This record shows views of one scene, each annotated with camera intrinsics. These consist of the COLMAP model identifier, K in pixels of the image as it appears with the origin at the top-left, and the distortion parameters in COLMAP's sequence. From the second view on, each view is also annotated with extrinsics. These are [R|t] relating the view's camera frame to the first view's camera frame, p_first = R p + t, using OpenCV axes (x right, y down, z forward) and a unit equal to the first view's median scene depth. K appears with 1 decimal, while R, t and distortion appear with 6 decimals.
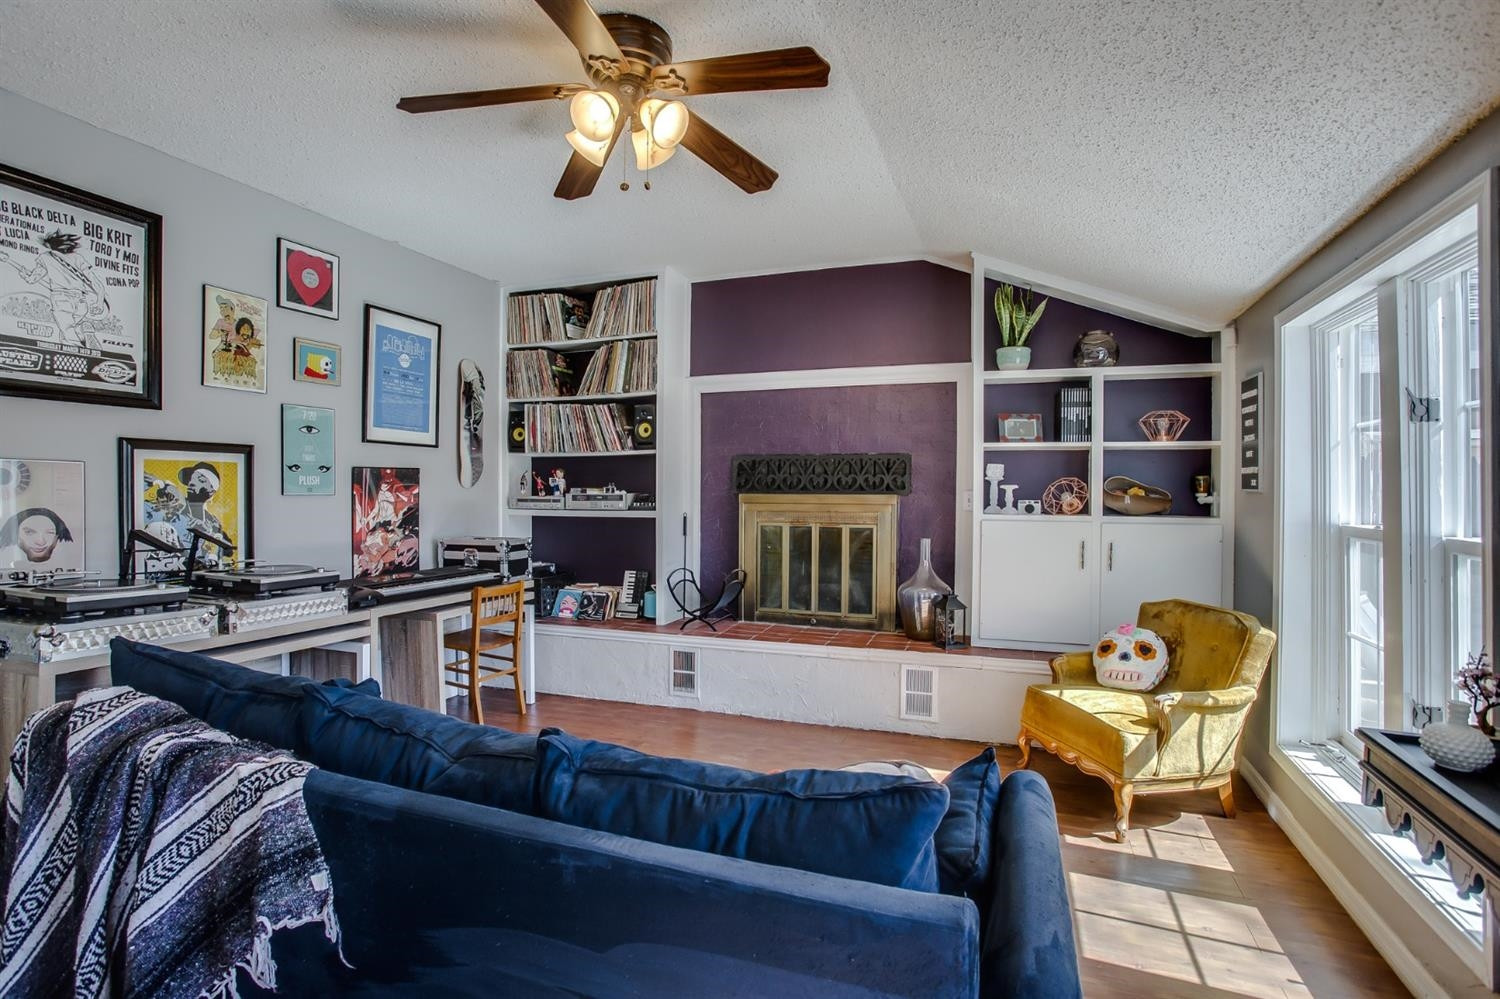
lens RADIAL K [[766.5, 0, 745.6], [0, 766.5, 492.8], [0, 0, 1]] dist [-0.027266, 0.011381]
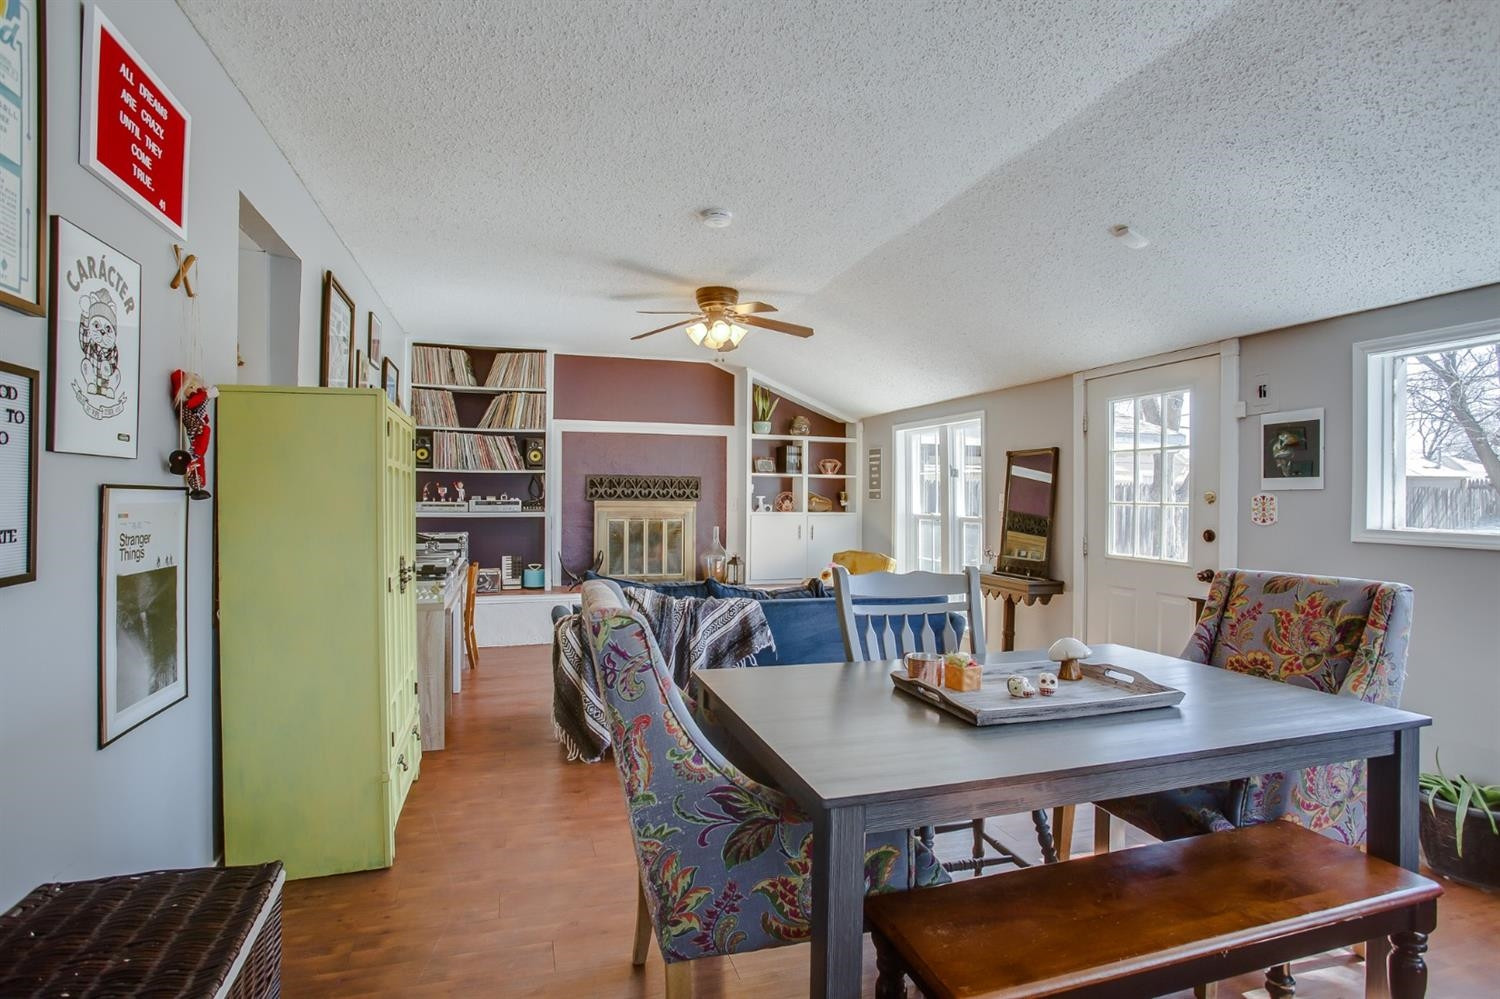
lens RADIAL K [[766.5, 0, 748.9], [0, 766.5, 497.9], [0, 0, 1]] dist [-0.027266, 0.011381]
pose [[0.786105, 0.001672, 0.618090, -0.724954], [-0.003202, 0.999994, 0.001368, -0.006980], [-0.618084, -0.003055, 0.786106, -0.386326]]
